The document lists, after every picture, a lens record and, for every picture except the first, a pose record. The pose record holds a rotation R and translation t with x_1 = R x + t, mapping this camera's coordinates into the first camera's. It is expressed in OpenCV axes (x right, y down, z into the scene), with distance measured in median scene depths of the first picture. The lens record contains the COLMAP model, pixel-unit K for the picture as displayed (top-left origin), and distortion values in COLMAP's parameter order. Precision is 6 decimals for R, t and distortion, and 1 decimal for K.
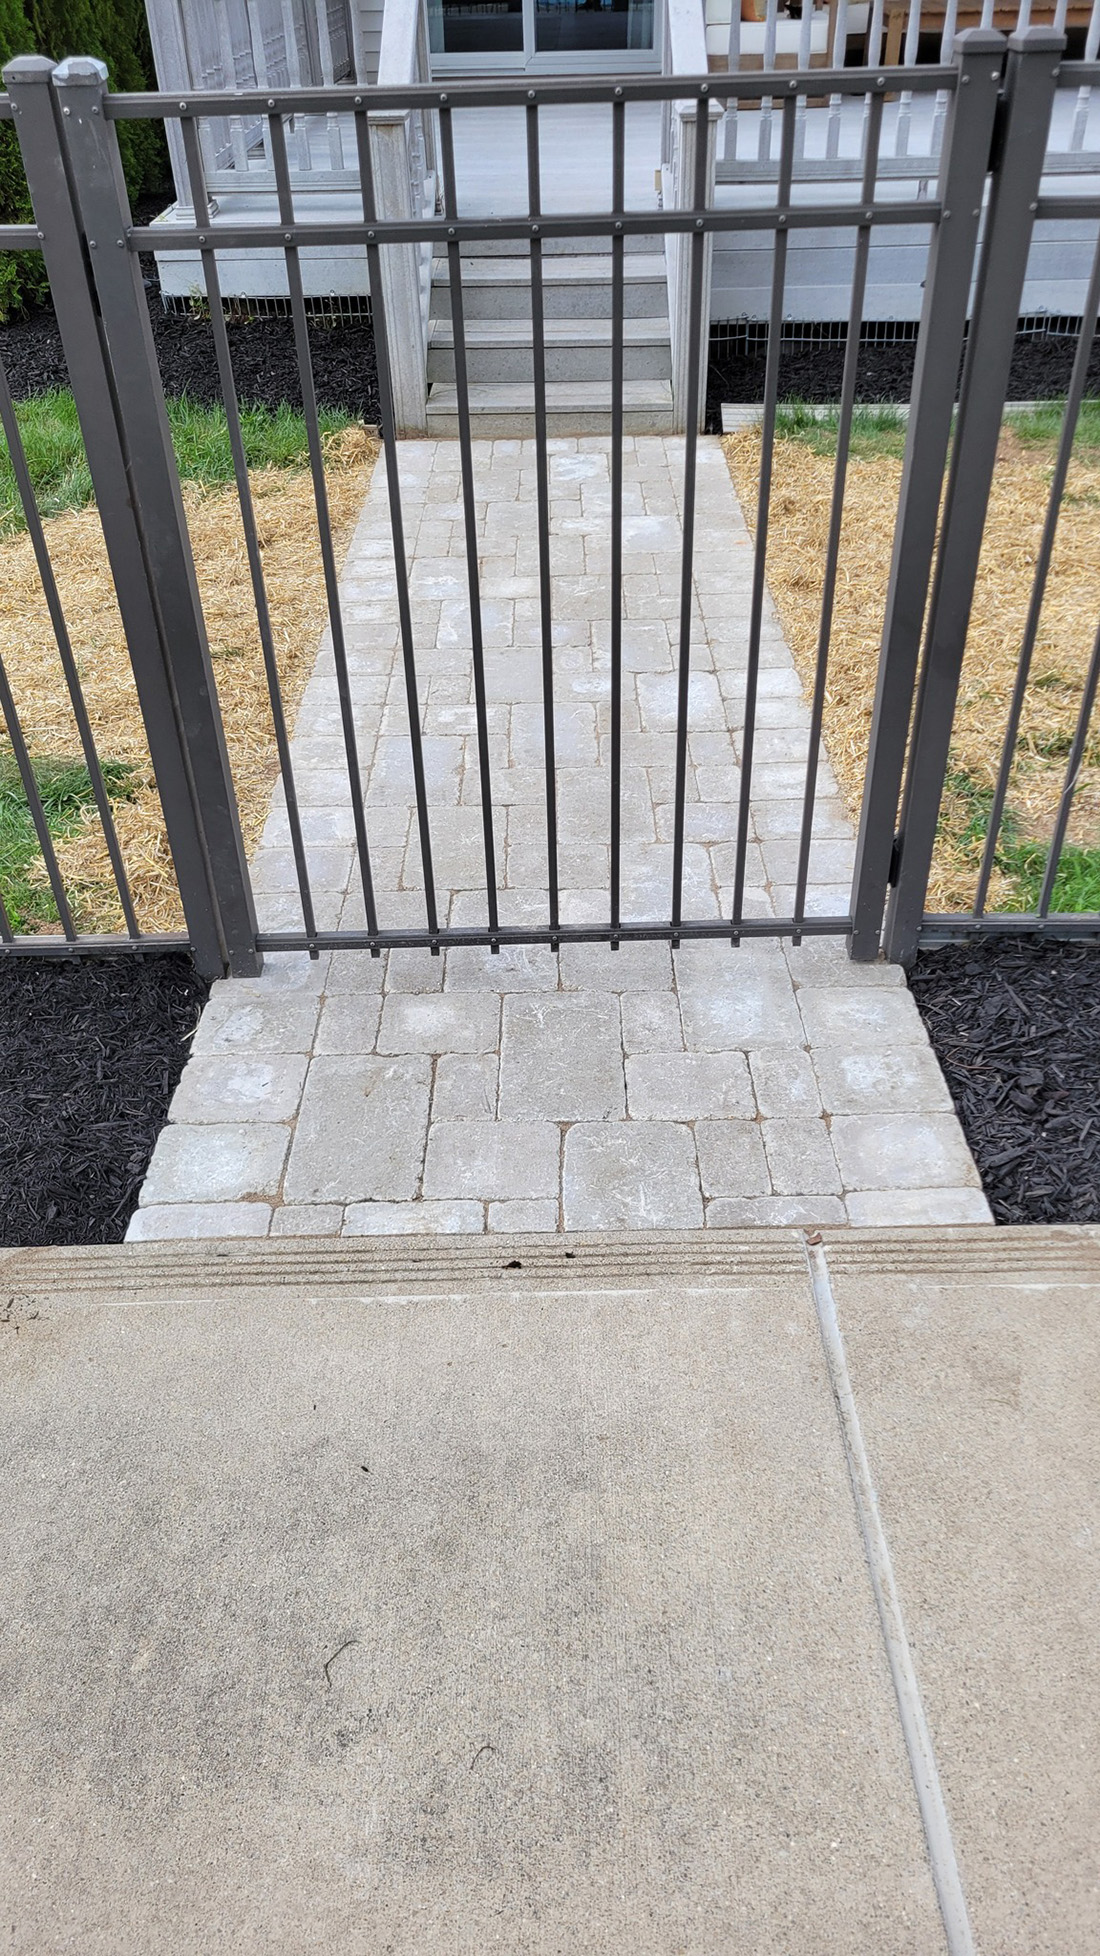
lens RADIAL K [[1334.2, 0, 550.8], [0, 1334.2, 986.0], [0, 0, 1]] dist [0.006243, 0.005978]
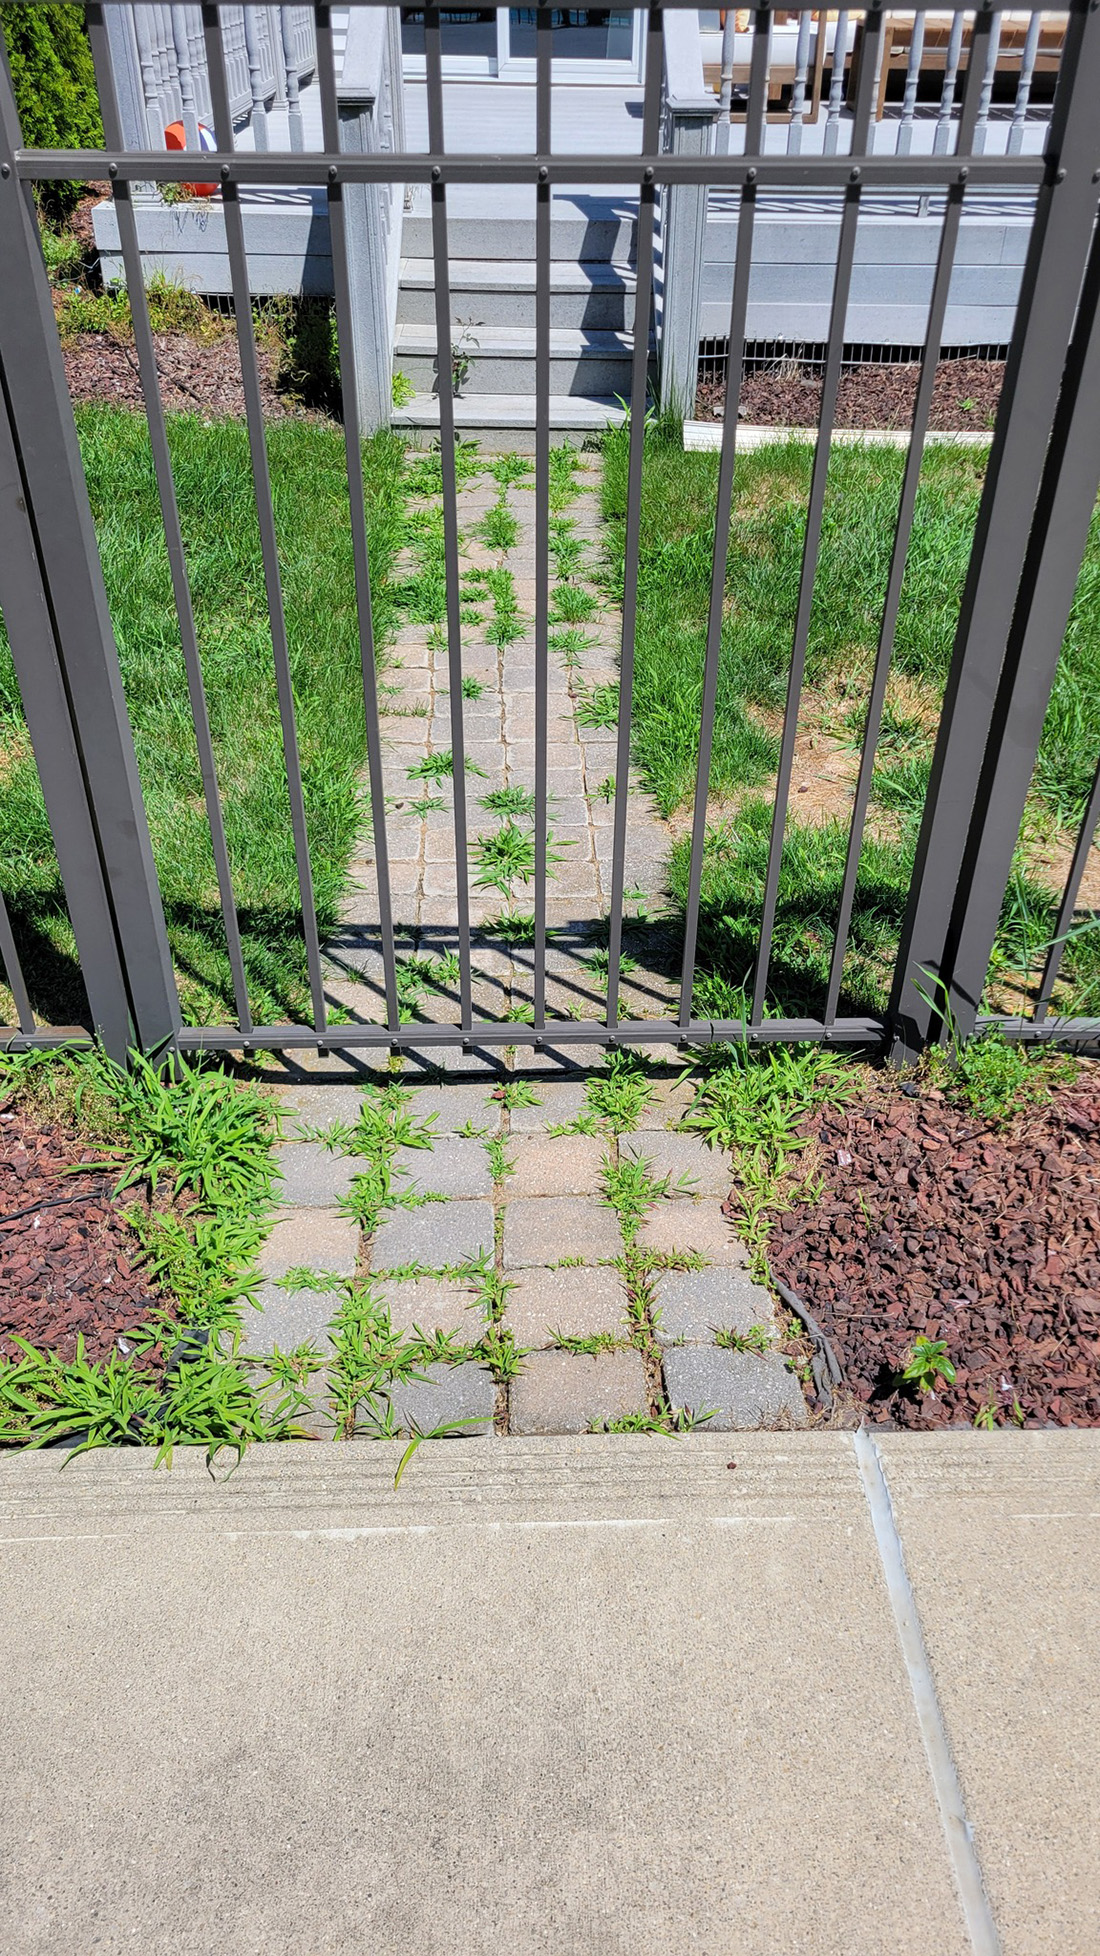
lens RADIAL K [[1334.2, 0, 554.6], [0, 1334.2, 972.0], [0, 0, 1]] dist [0.006243, 0.005978]
pose [[0.999180, 0.015114, 0.037550, -0.027284], [-0.014307, 0.999663, -0.021657, -0.081638], [-0.037864, 0.021102, 0.999060, 0.226695]]
